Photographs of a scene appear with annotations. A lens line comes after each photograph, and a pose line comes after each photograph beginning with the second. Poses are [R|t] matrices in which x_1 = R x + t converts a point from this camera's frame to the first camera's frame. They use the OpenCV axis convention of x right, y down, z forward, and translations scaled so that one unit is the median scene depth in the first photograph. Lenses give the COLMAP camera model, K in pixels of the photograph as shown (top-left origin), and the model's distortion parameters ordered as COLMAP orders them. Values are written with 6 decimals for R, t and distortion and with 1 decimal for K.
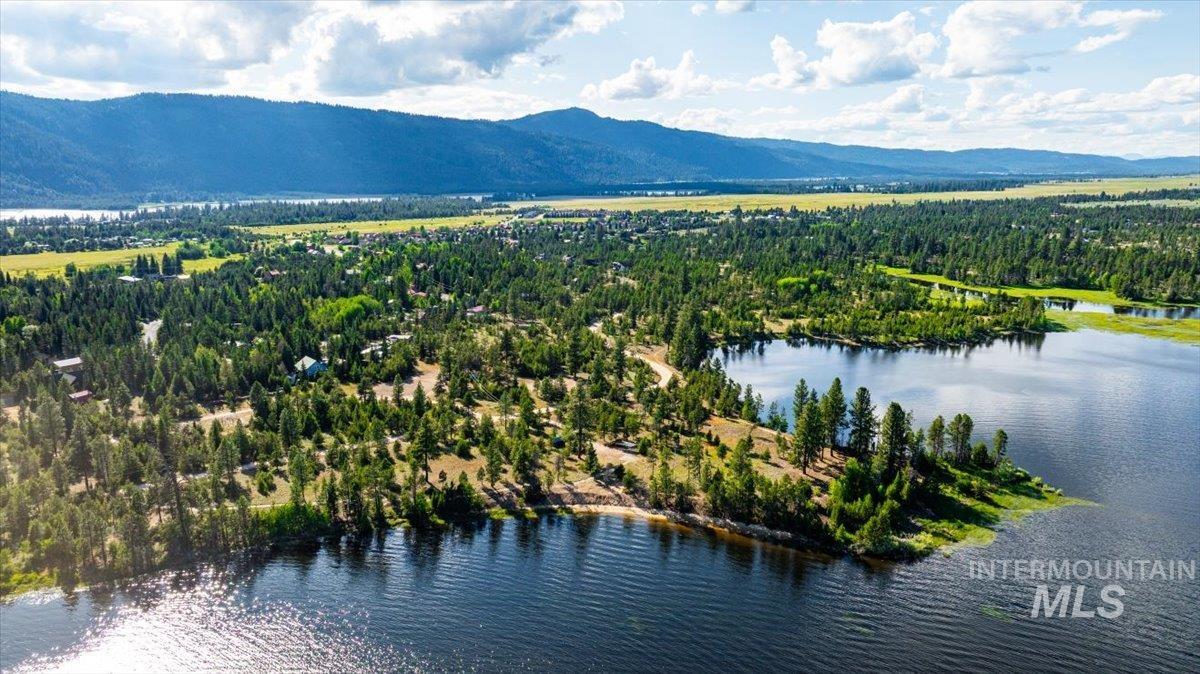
lens RADIAL K [[840.9, 0, 600.8], [0, 840.9, 335.2], [0, 0, 1]] dist [-0.033924, 0.033281]
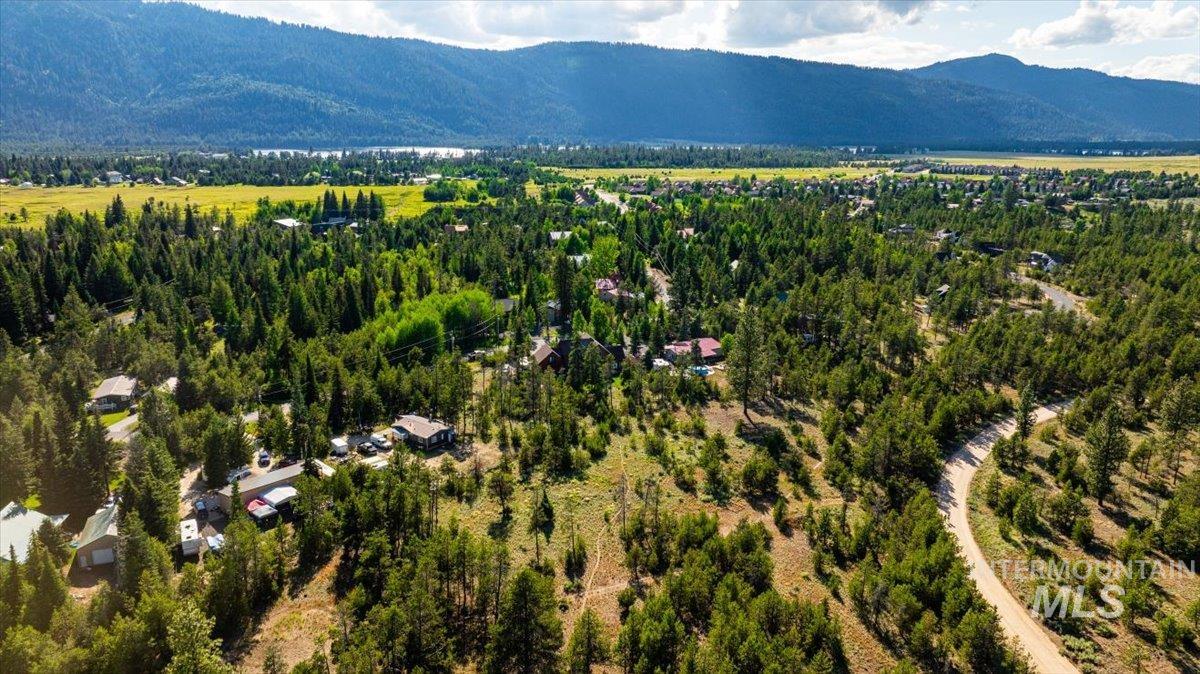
lens RADIAL K [[840.9, 0, 602.7], [0, 840.9, 343.8], [0, 0, 1]] dist [-0.033924, 0.033281]
pose [[0.900963, 0.124270, -0.415719, -0.001828], [-0.098710, 0.991689, 0.082514, -0.024979], [0.422518, -0.033306, 0.905742, 0.223938]]
